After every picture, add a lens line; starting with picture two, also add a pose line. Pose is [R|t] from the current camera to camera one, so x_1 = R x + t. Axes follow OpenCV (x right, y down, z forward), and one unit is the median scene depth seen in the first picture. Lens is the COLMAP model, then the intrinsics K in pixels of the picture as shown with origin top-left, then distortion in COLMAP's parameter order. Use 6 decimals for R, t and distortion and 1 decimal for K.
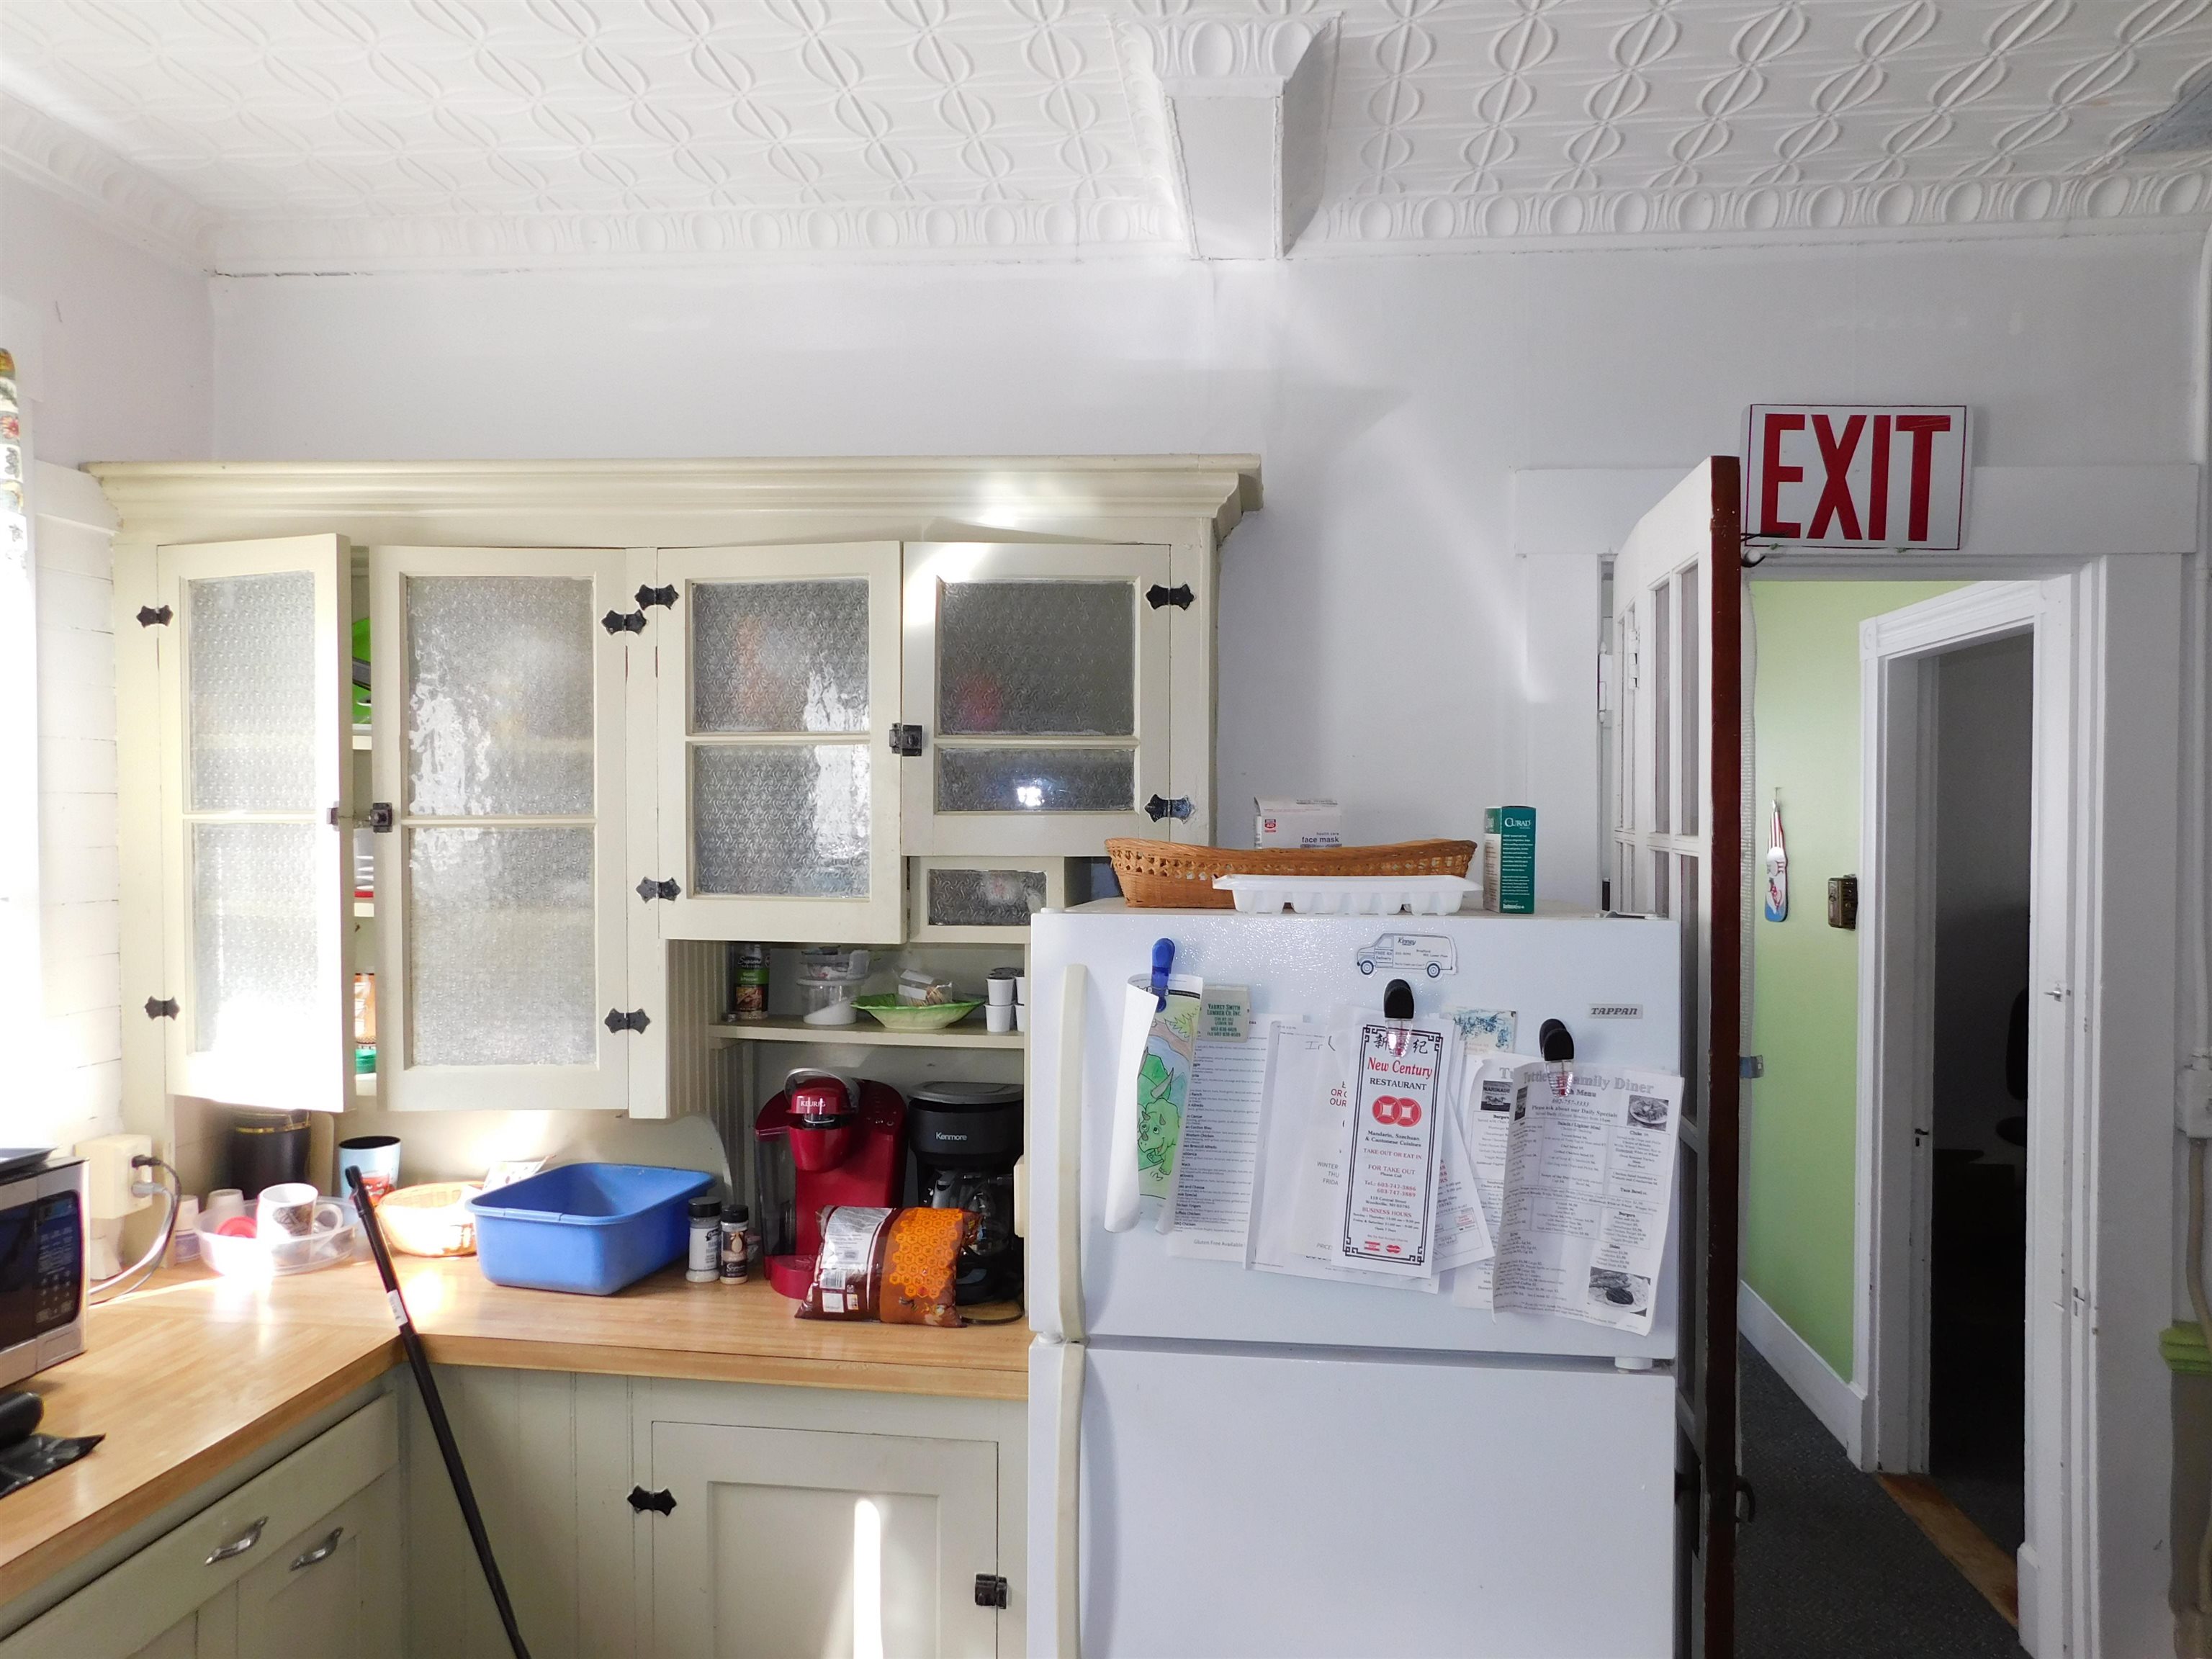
lens RADIAL K [[1477.7, 0, 1105.5], [0, 1477.7, 812.0], [0, 0, 1]] dist [-0.026246, 0.019271]
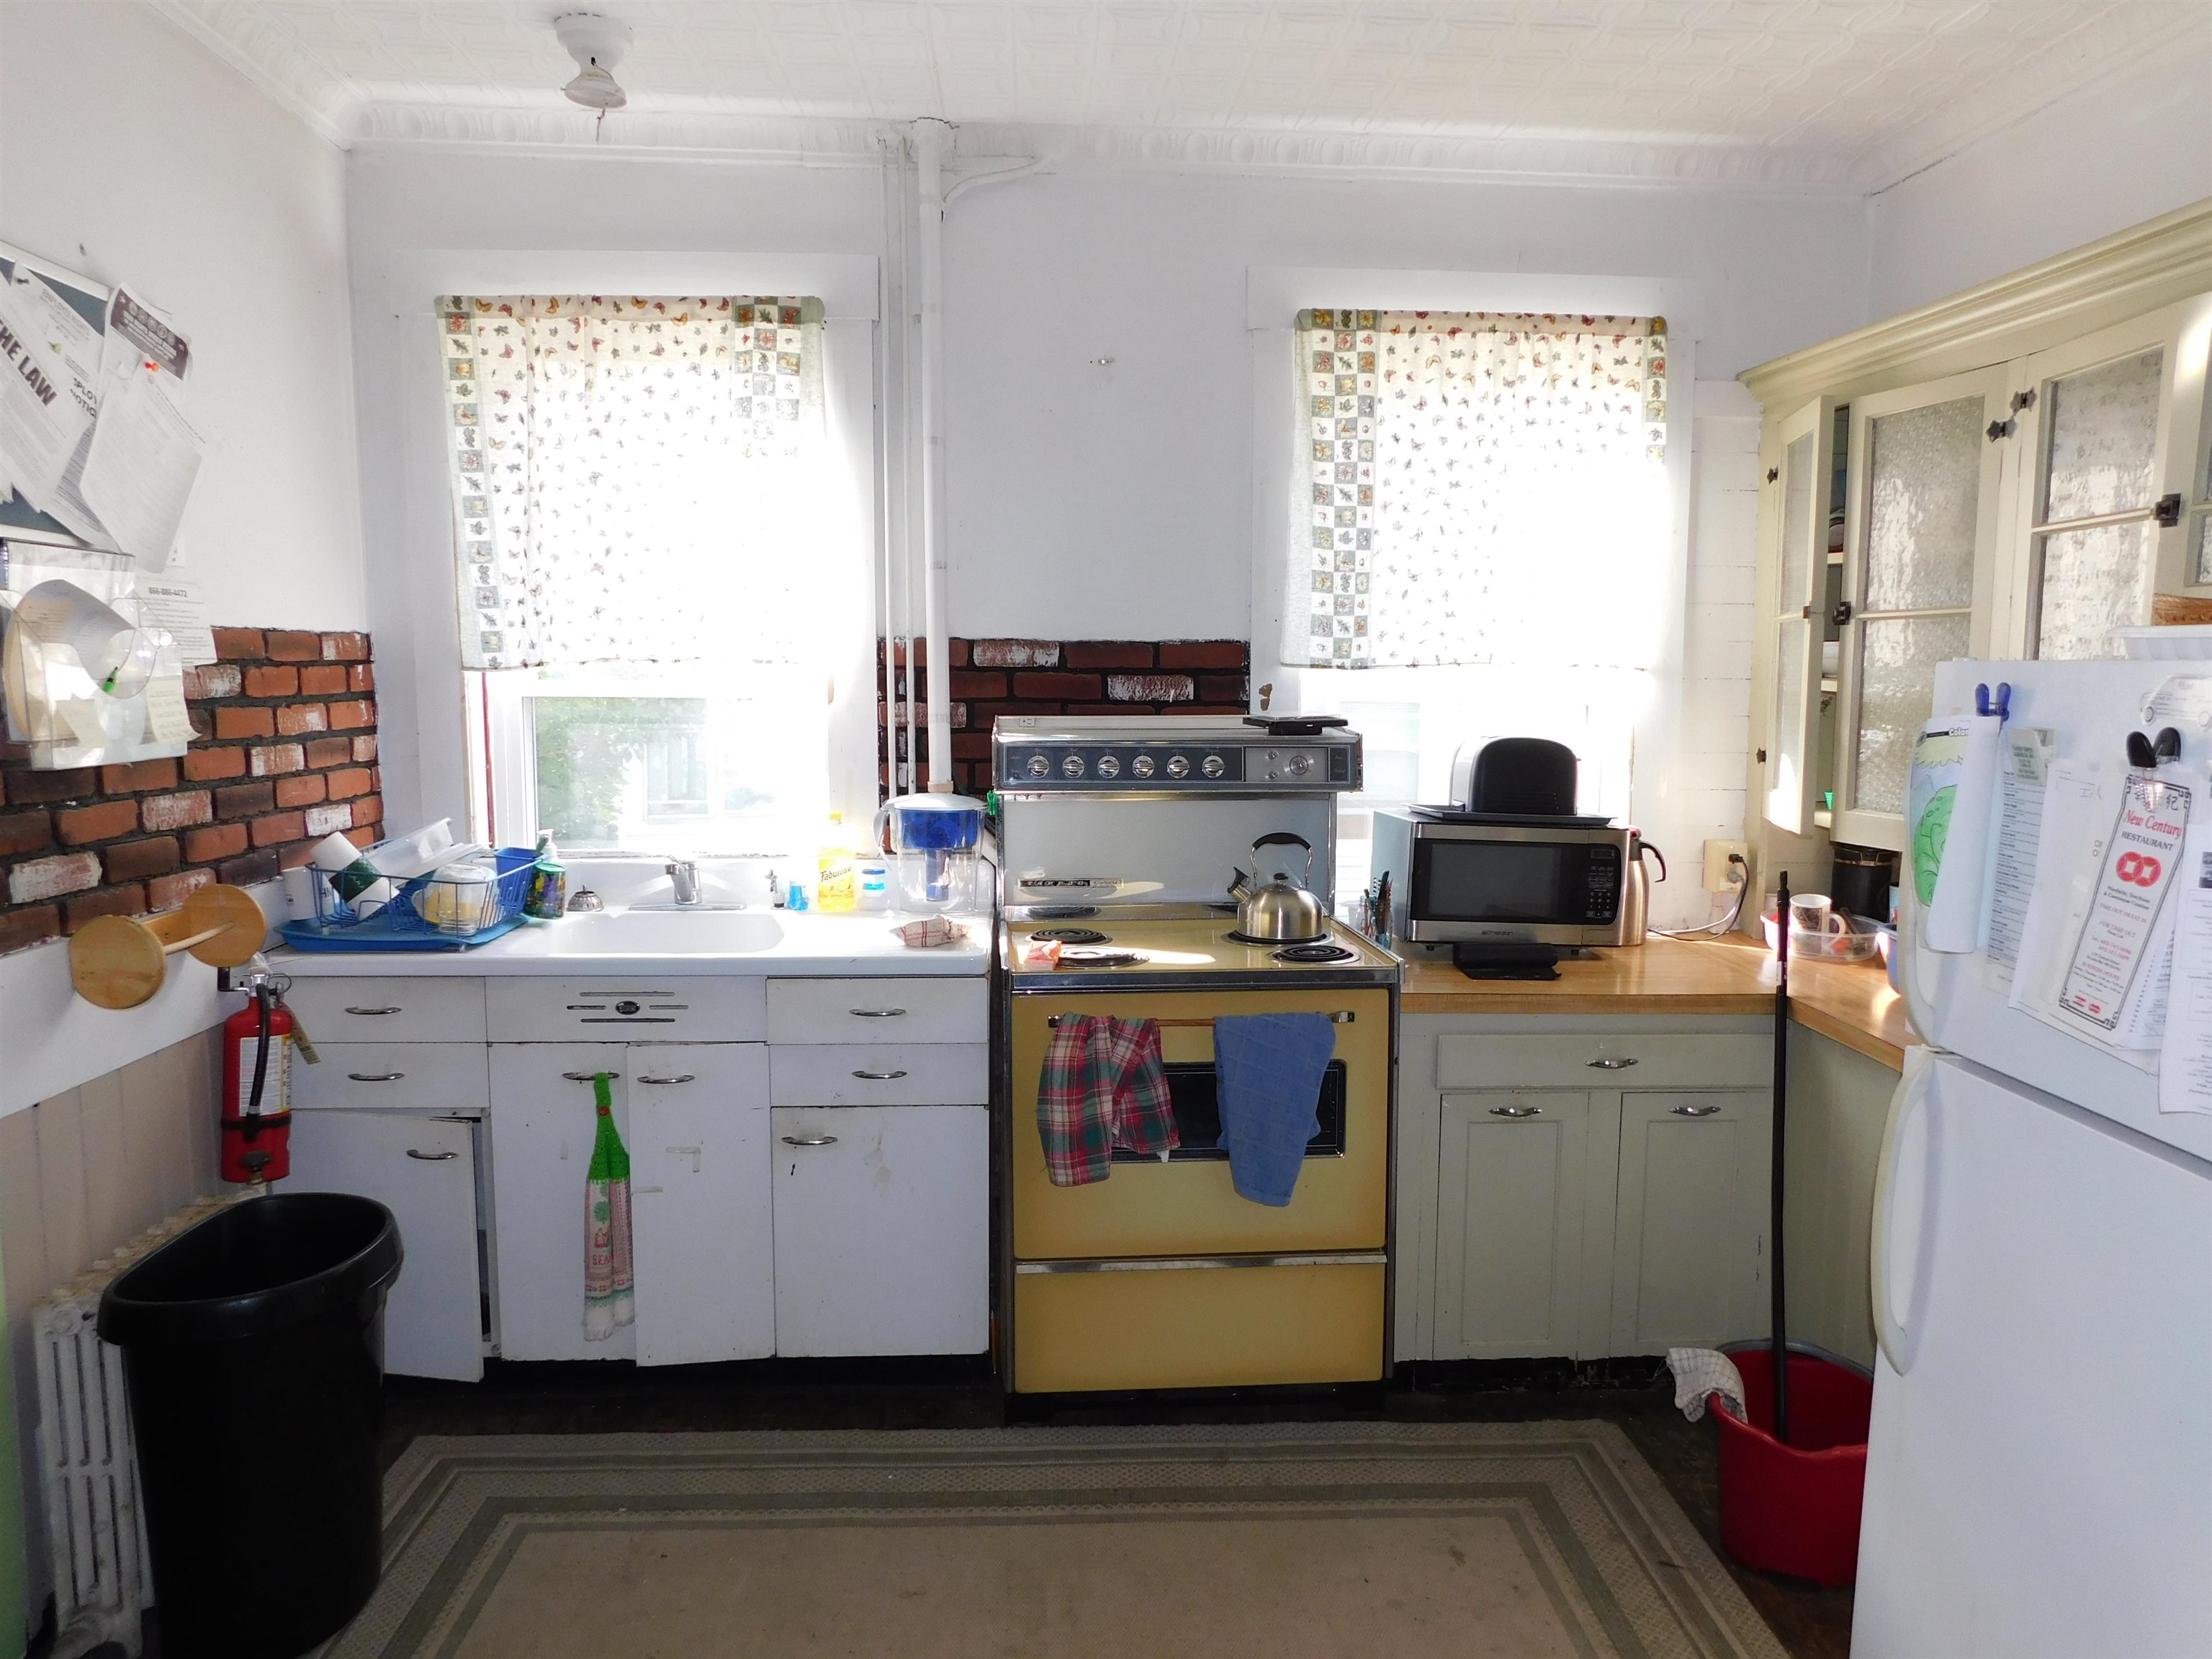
lens RADIAL K [[1477.7, 0, 1106.2], [0, 1477.7, 837.1], [0, 0, 1]] dist [-0.026246, 0.019271]
pose [[0.157359, 0.112366, -0.981128, 0.693193], [-0.012047, 0.993650, 0.111868, 0.062287], [0.987468, -0.005784, 0.157714, 0.156742]]
